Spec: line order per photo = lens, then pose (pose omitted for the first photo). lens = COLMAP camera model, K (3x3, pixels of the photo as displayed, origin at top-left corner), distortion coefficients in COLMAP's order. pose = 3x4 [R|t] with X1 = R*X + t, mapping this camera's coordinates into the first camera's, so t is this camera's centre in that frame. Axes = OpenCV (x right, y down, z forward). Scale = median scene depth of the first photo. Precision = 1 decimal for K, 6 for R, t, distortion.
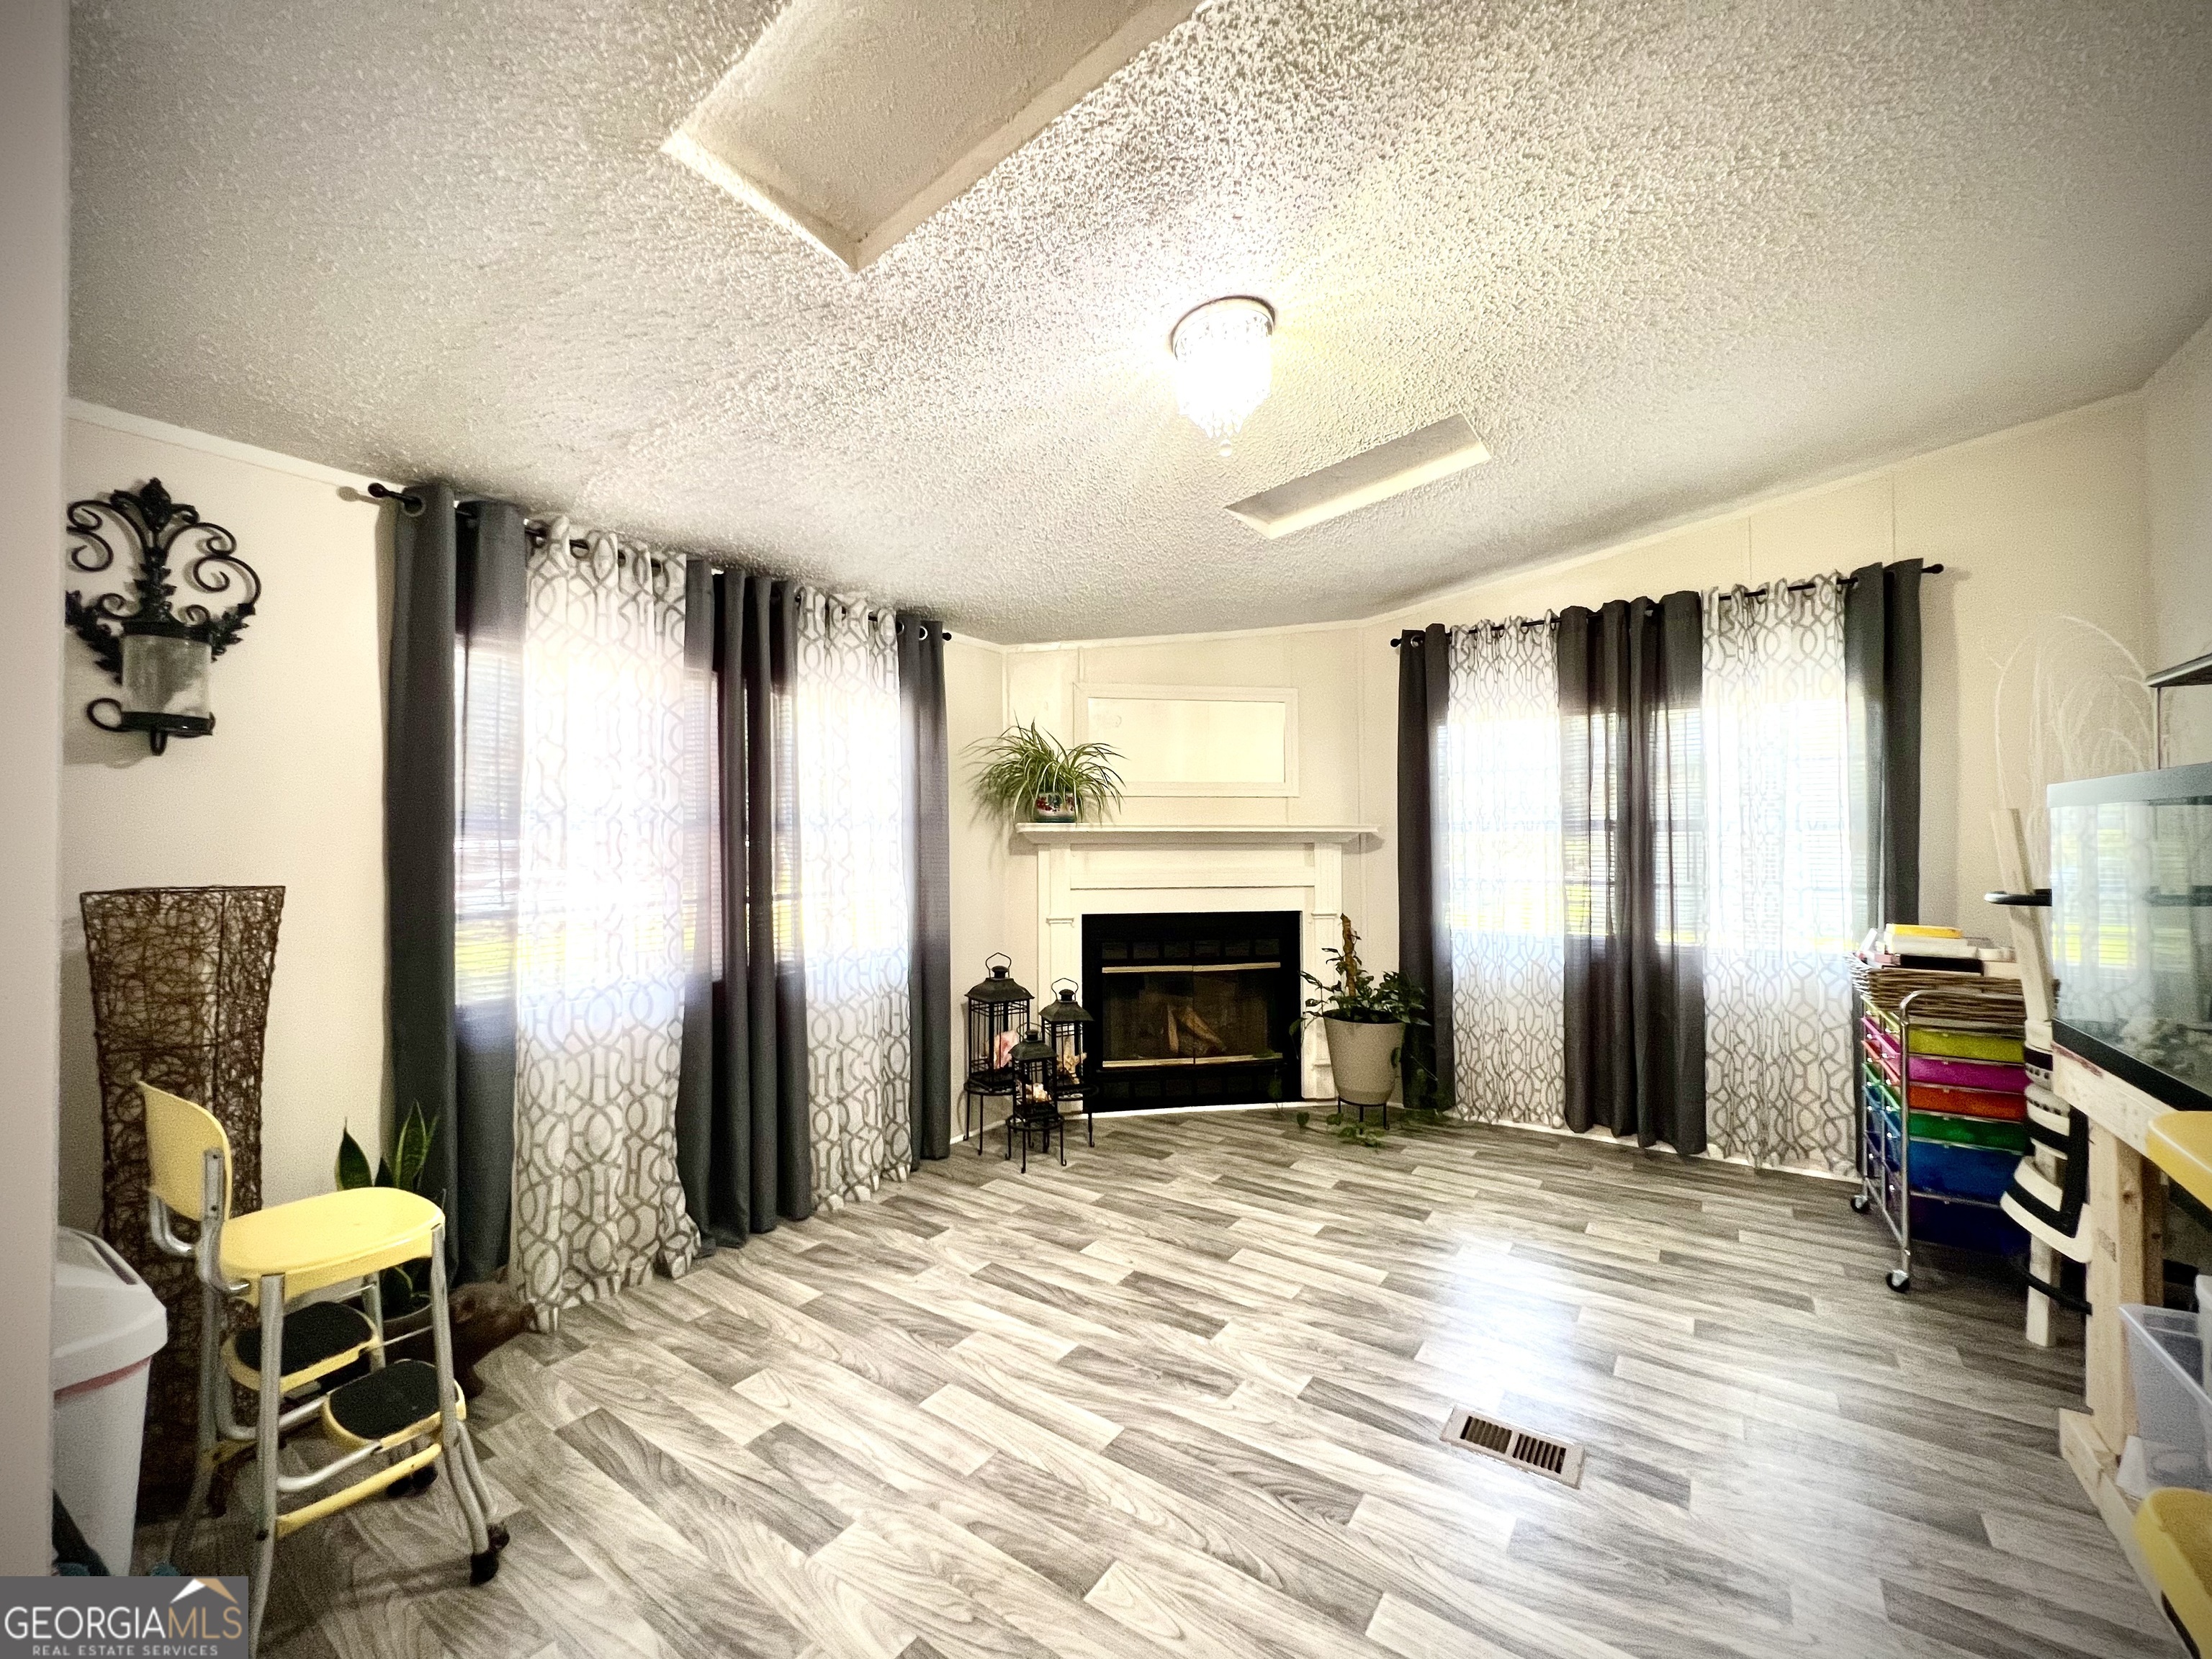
lens RADIAL K [[888.8, 0, 1103.9], [0, 888.8, 824.2], [0, 0, 1]] dist [-0.004076, 0.001198]
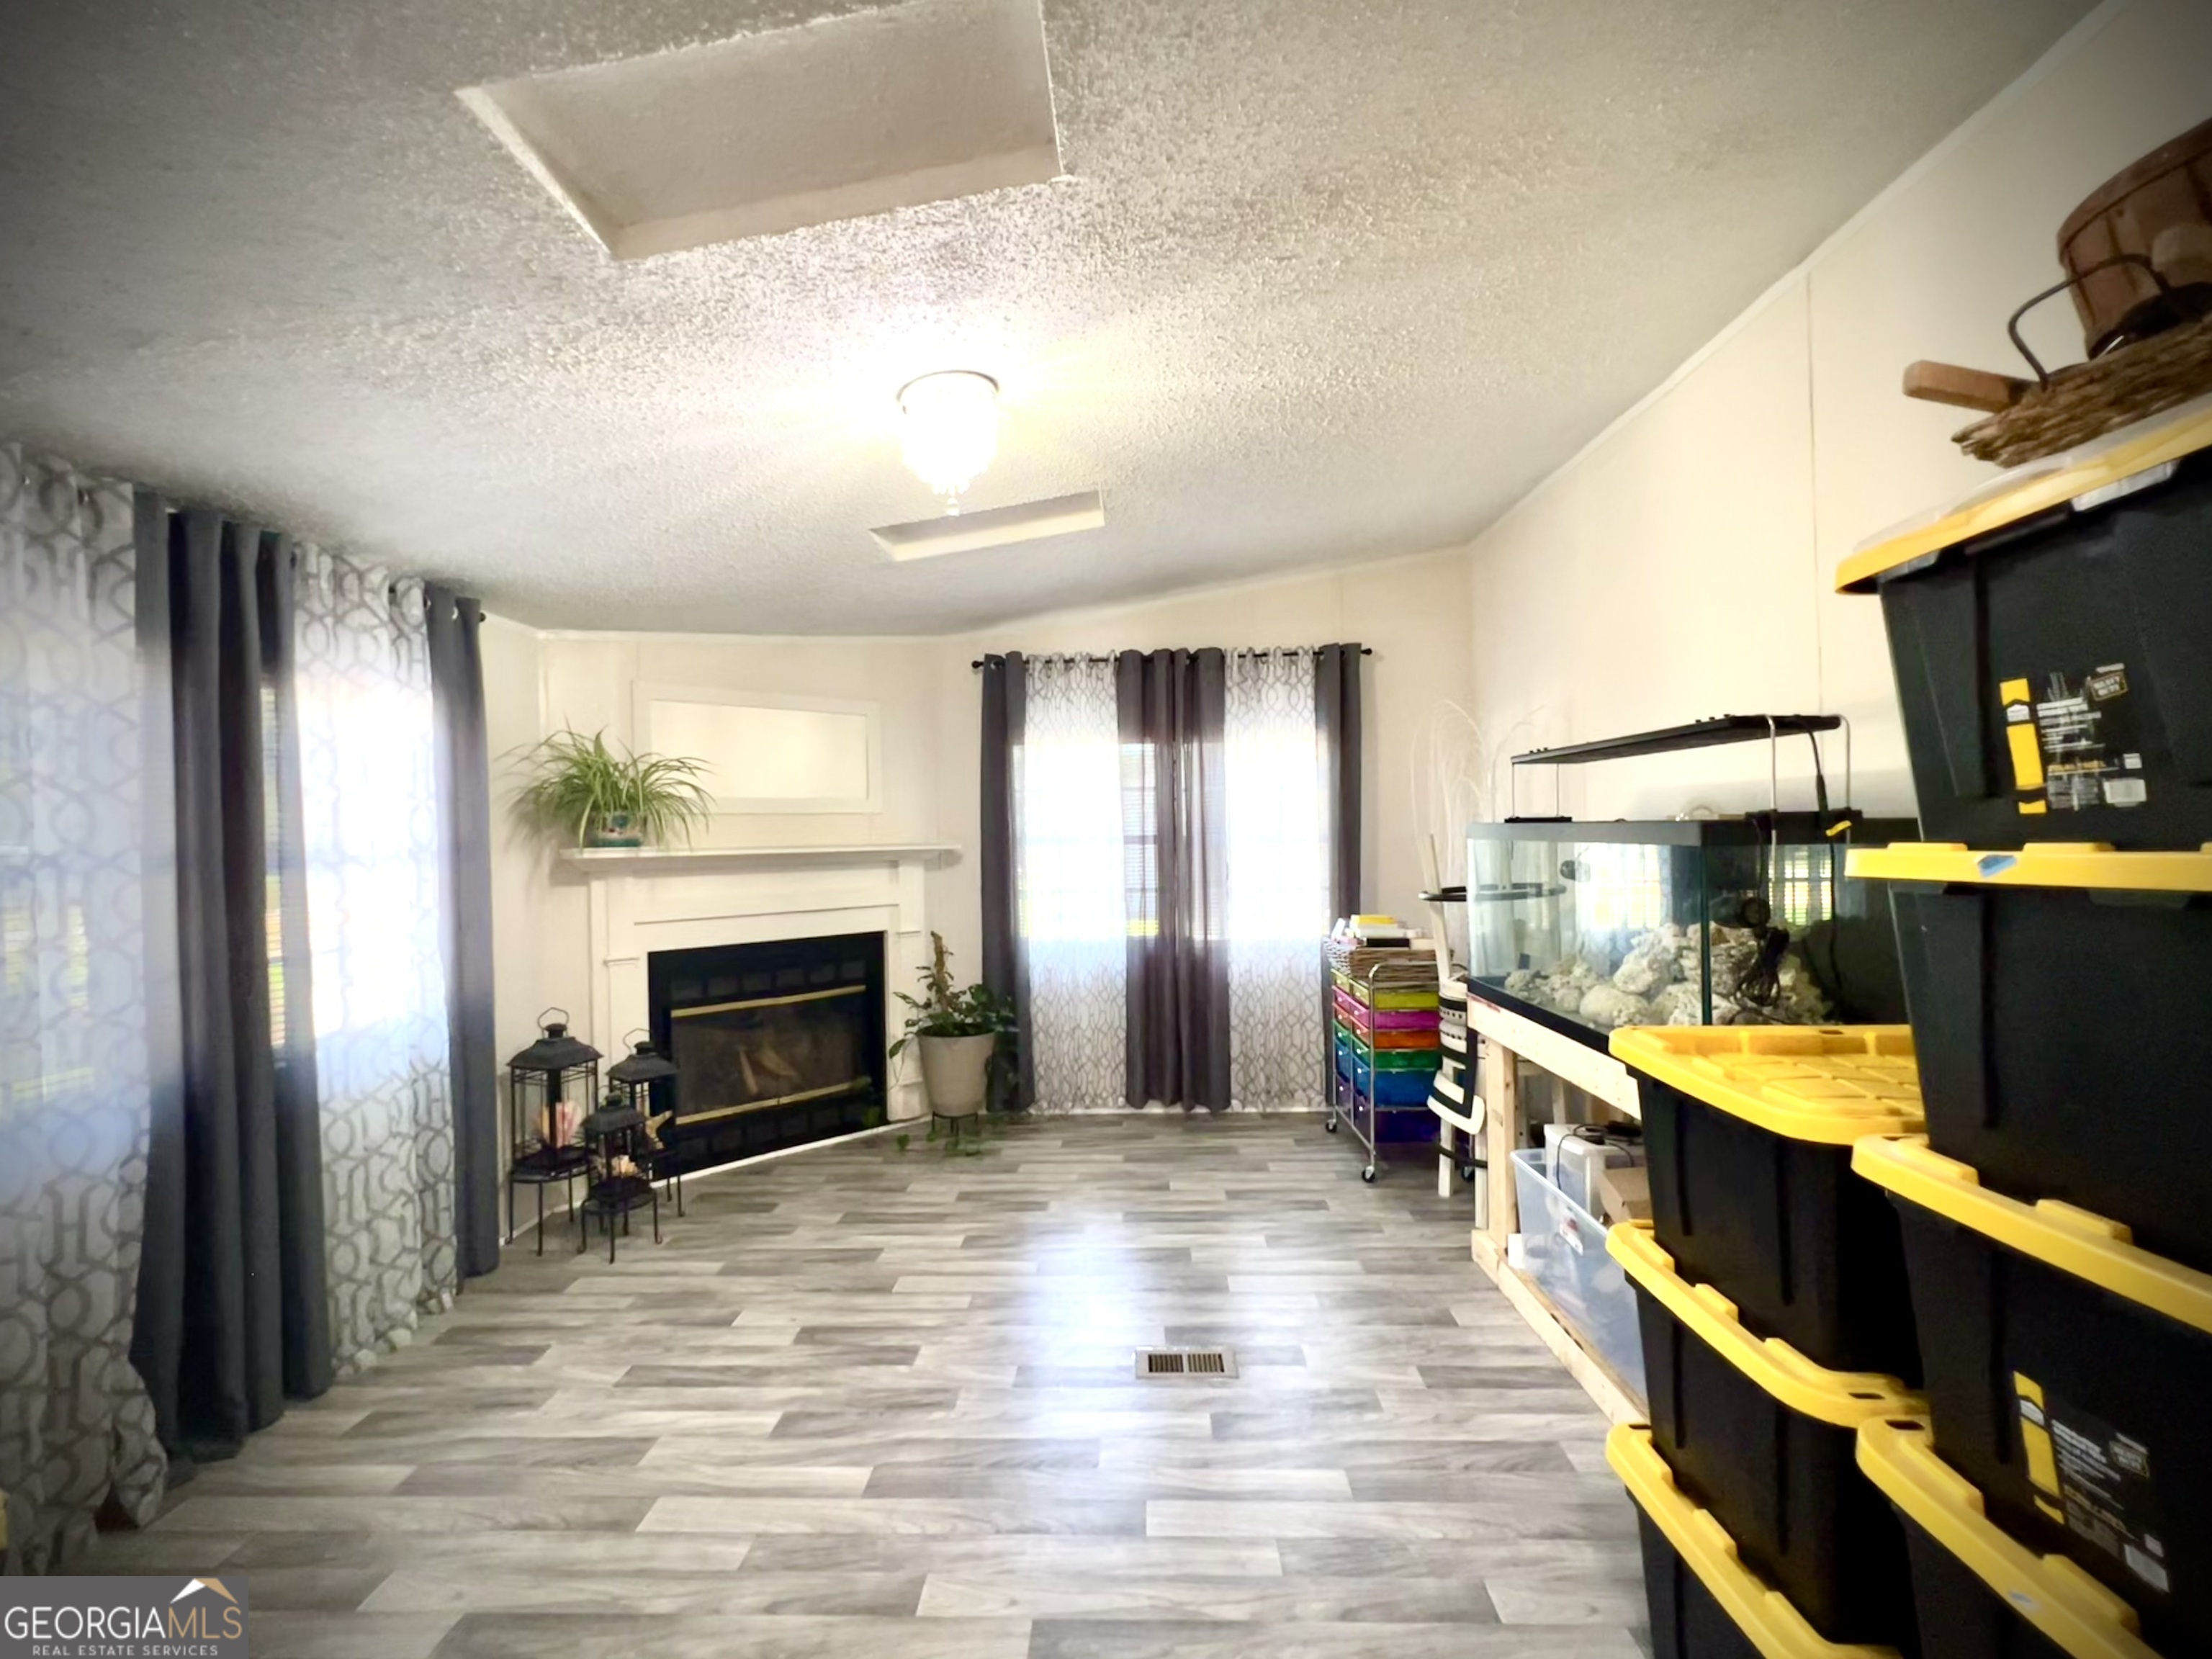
lens RADIAL K [[972.3, 0, 1107.9], [0, 972.3, 825.7], [0, 0, 1]] dist [-0.001720, 0.001307]
pose [[0.841574, -0.008380, 0.540077, -0.195952], [0.005479, 0.999961, 0.006980, -0.031138], [-0.540114, -0.002915, 0.841587, -0.040663]]
